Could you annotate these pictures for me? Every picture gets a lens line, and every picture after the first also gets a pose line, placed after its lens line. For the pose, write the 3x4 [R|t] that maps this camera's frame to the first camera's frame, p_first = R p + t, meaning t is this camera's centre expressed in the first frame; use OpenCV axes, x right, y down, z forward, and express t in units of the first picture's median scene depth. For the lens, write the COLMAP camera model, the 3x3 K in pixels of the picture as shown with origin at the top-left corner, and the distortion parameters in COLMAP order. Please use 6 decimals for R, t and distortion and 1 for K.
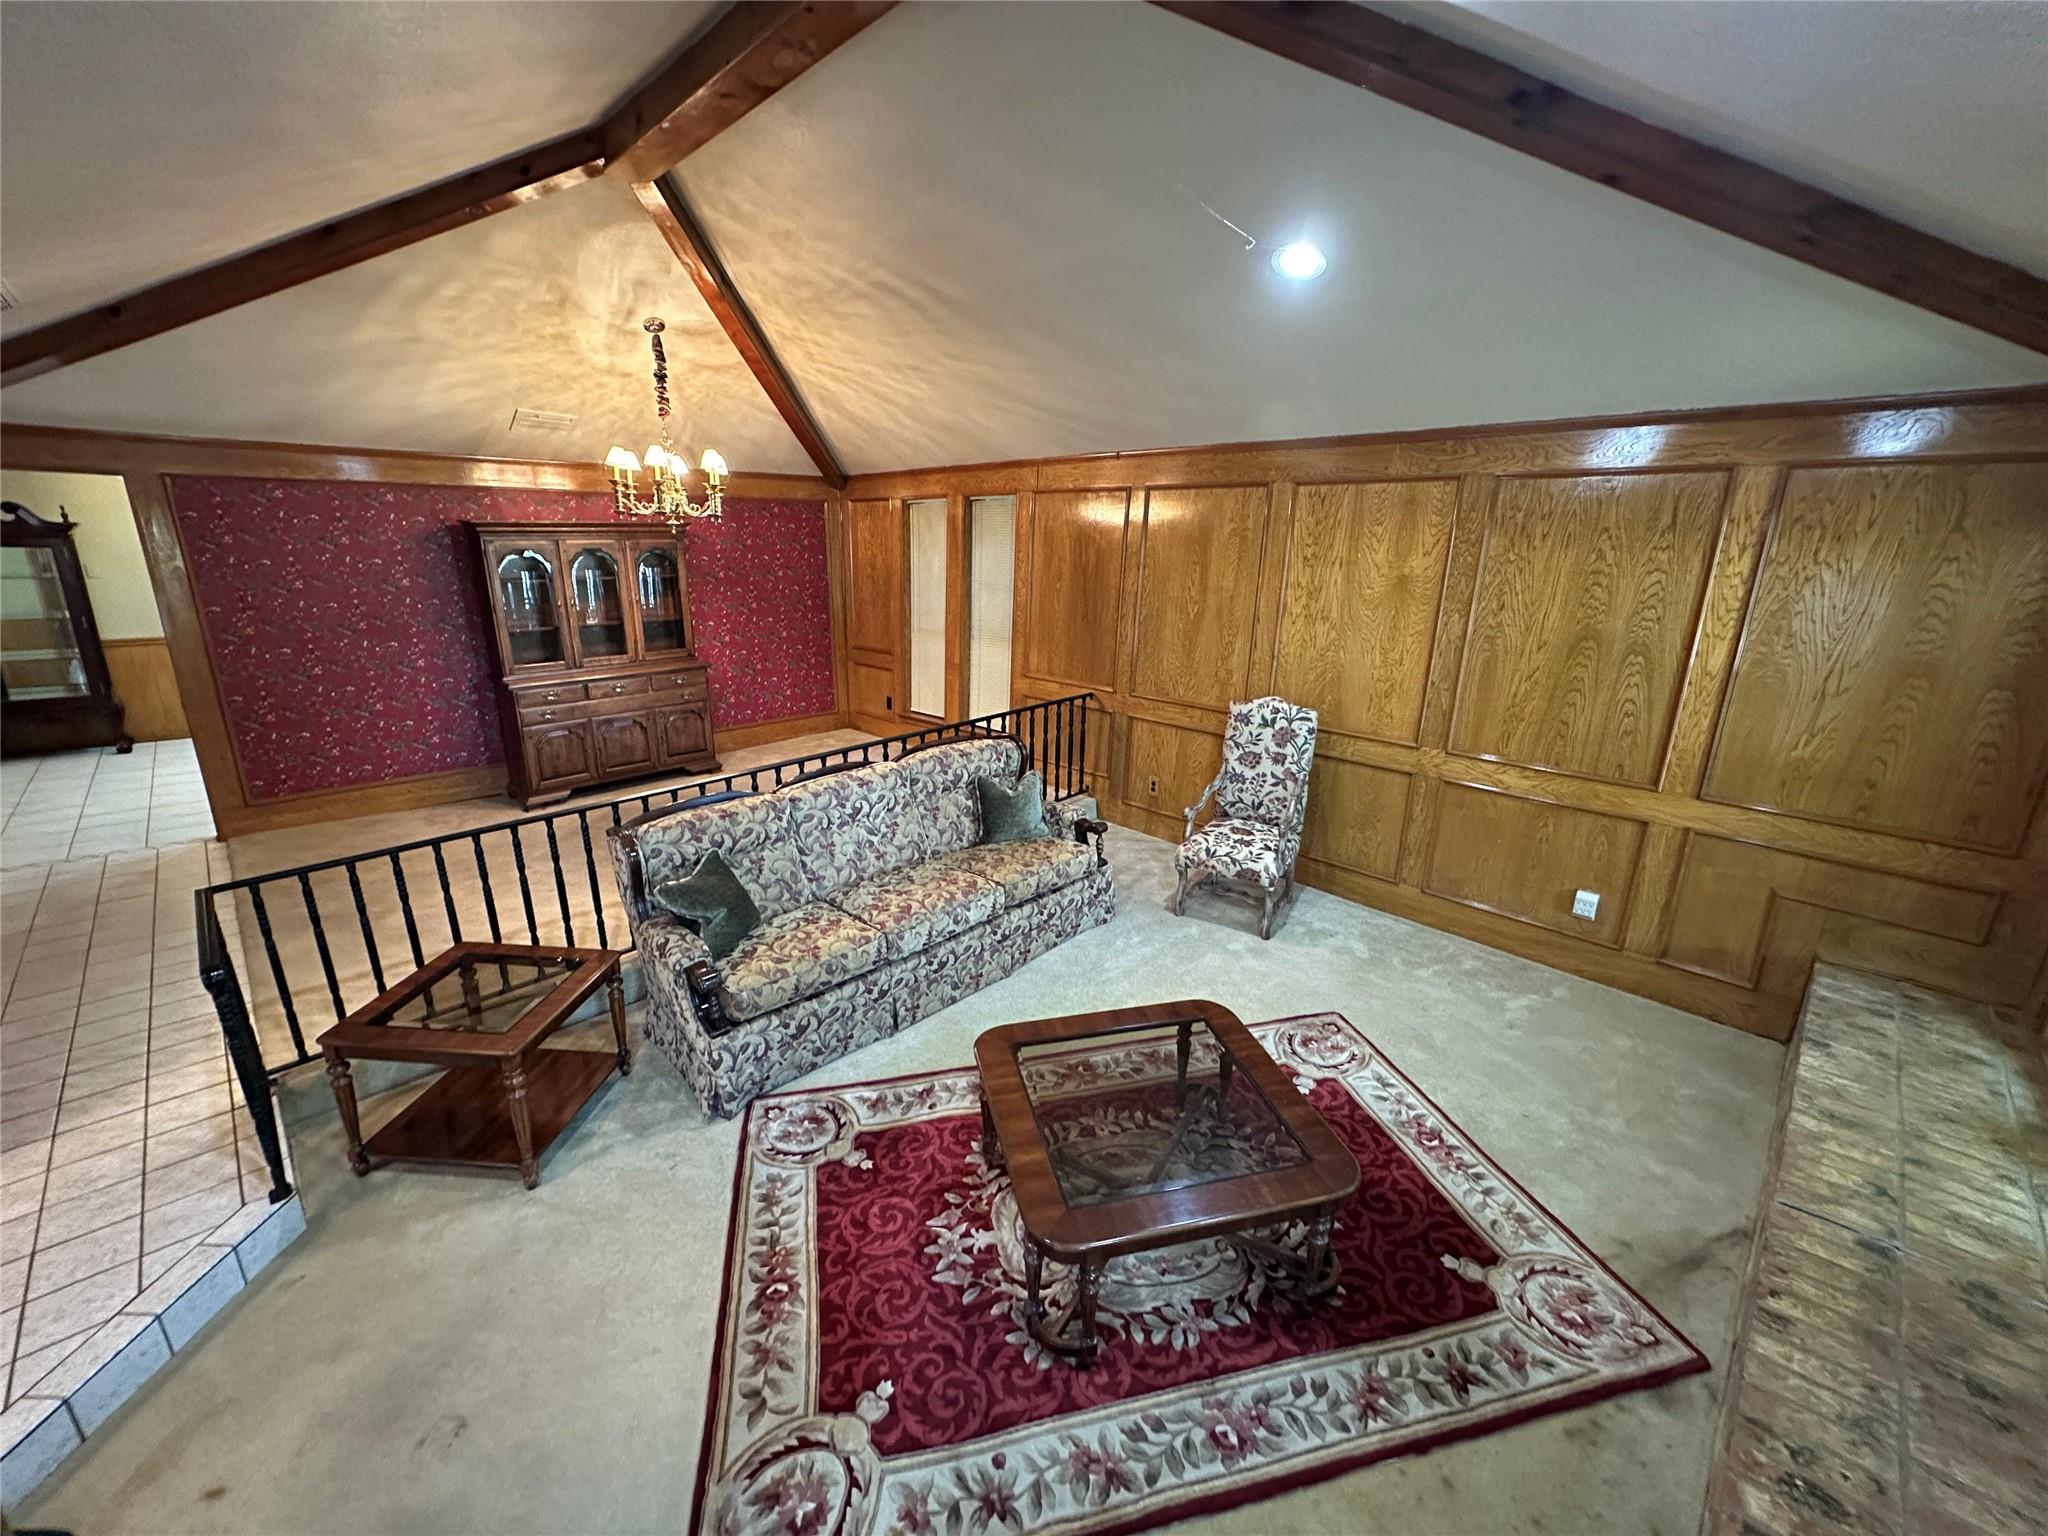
lens RADIAL K [[816.4, 0, 1021.5], [0, 816.4, 780.2], [0, 0, 1]] dist [-0.002428, -0.000317]
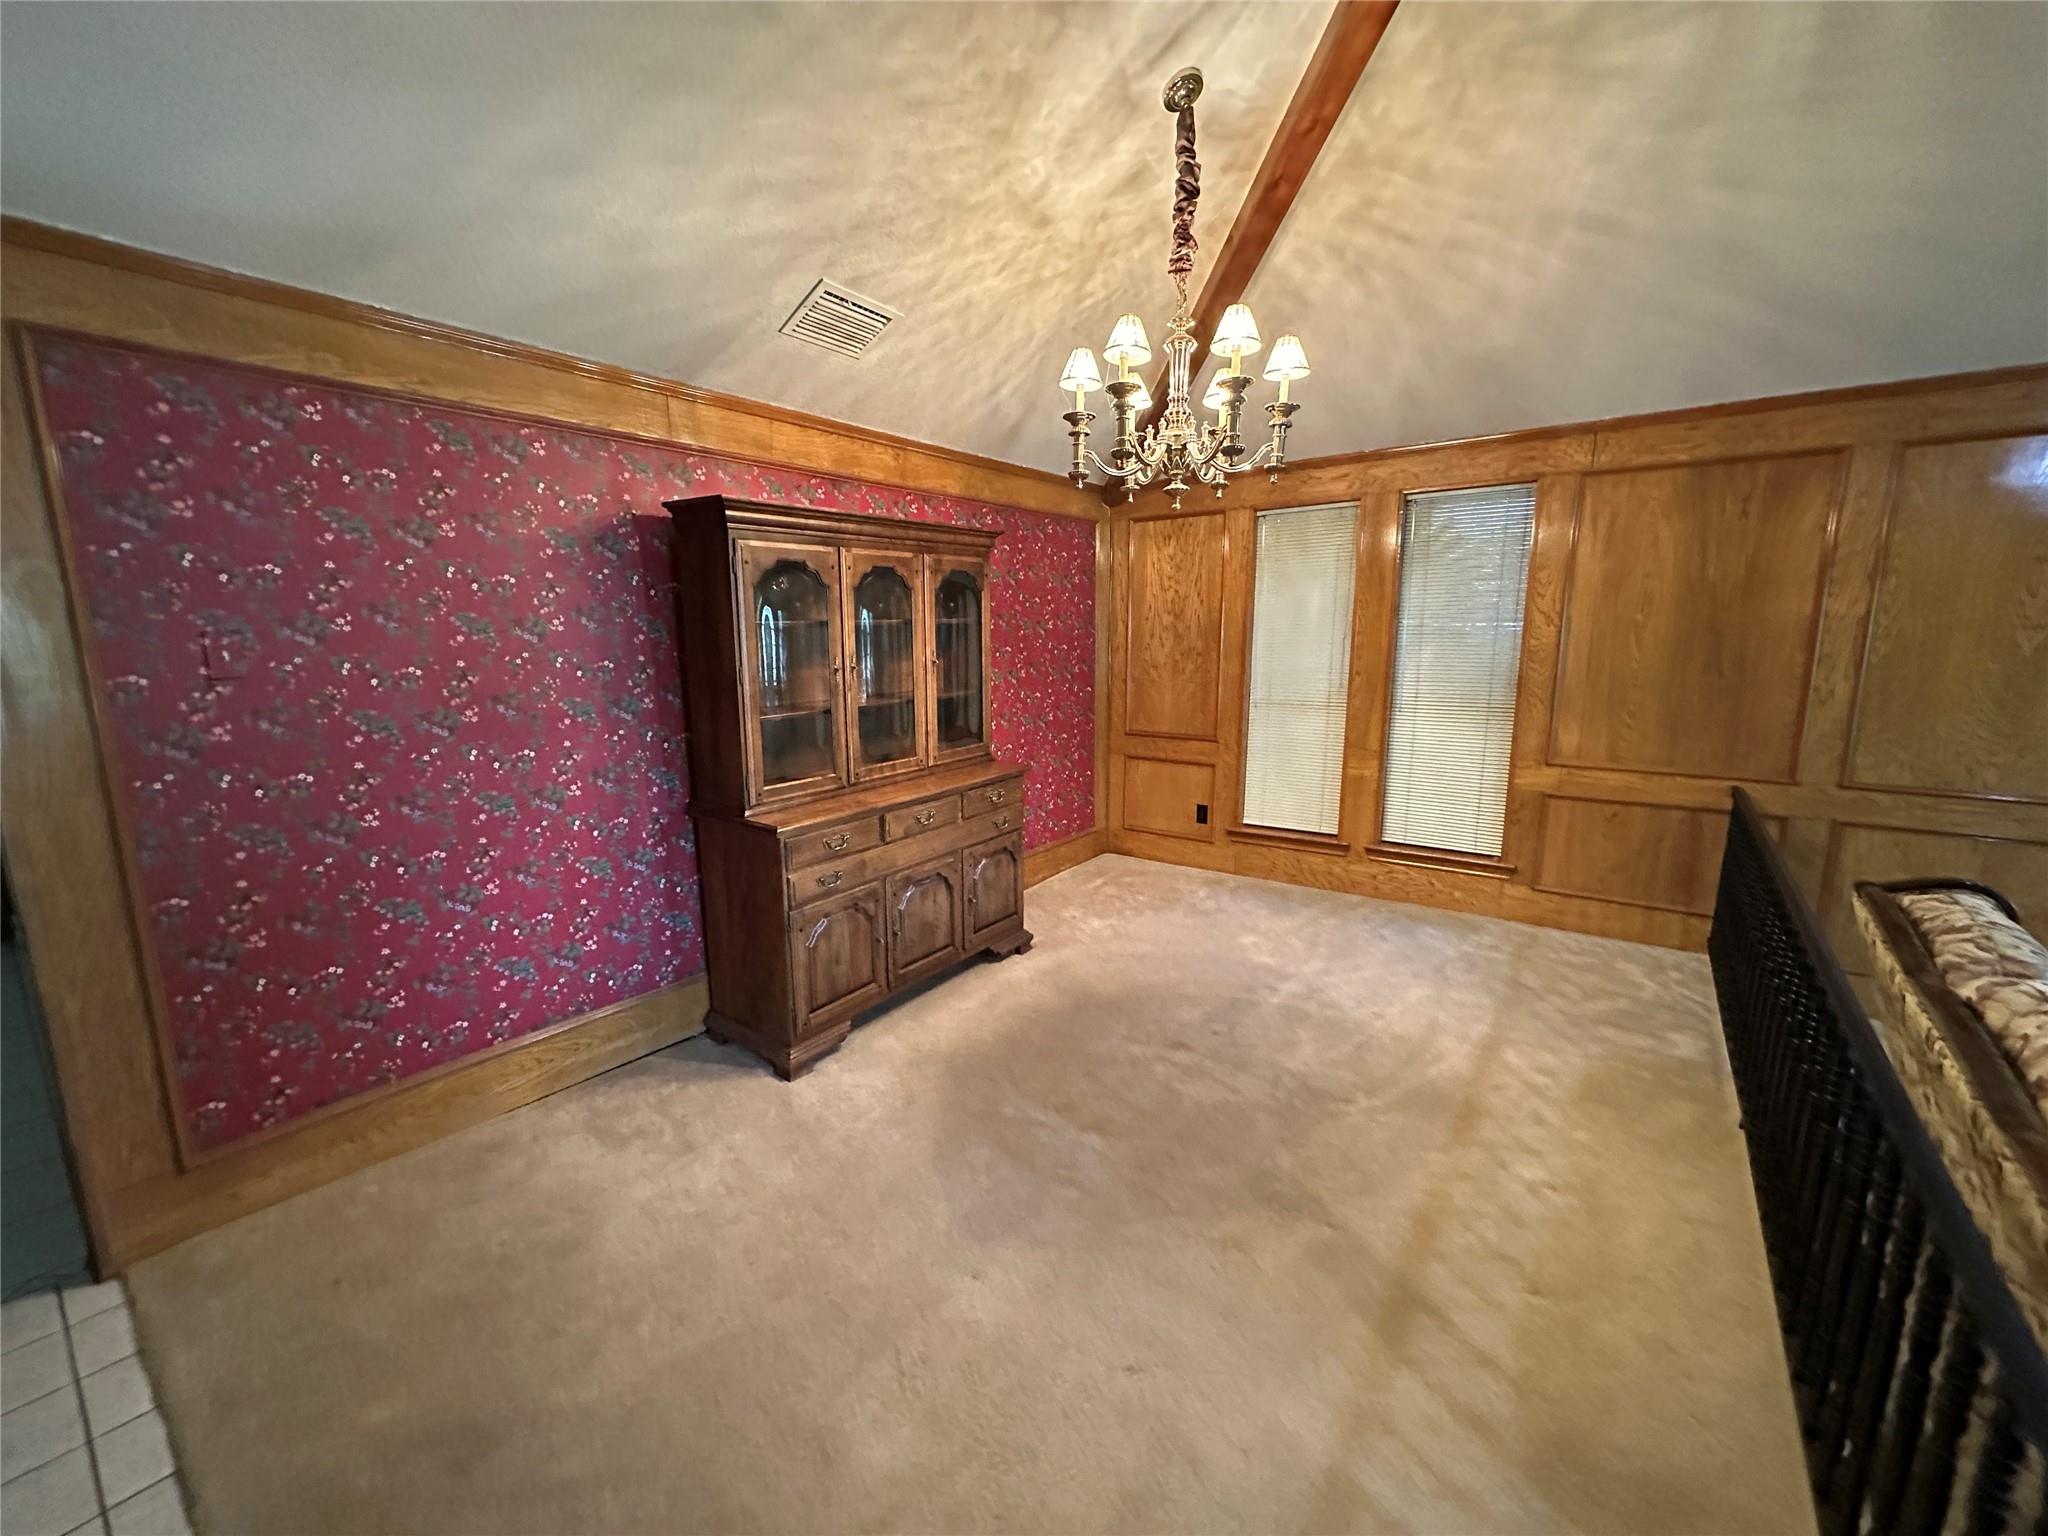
lens RADIAL K [[816.4, 0, 1019.0], [0, 816.4, 777.6], [0, 0, 1]] dist [-0.002428, -0.000317]
pose [[0.989718, -0.045925, 0.135457, -0.485658], [0.060721, 0.992381, -0.107207, -0.075145], [-0.129502, 0.114329, 0.984966, 0.439274]]
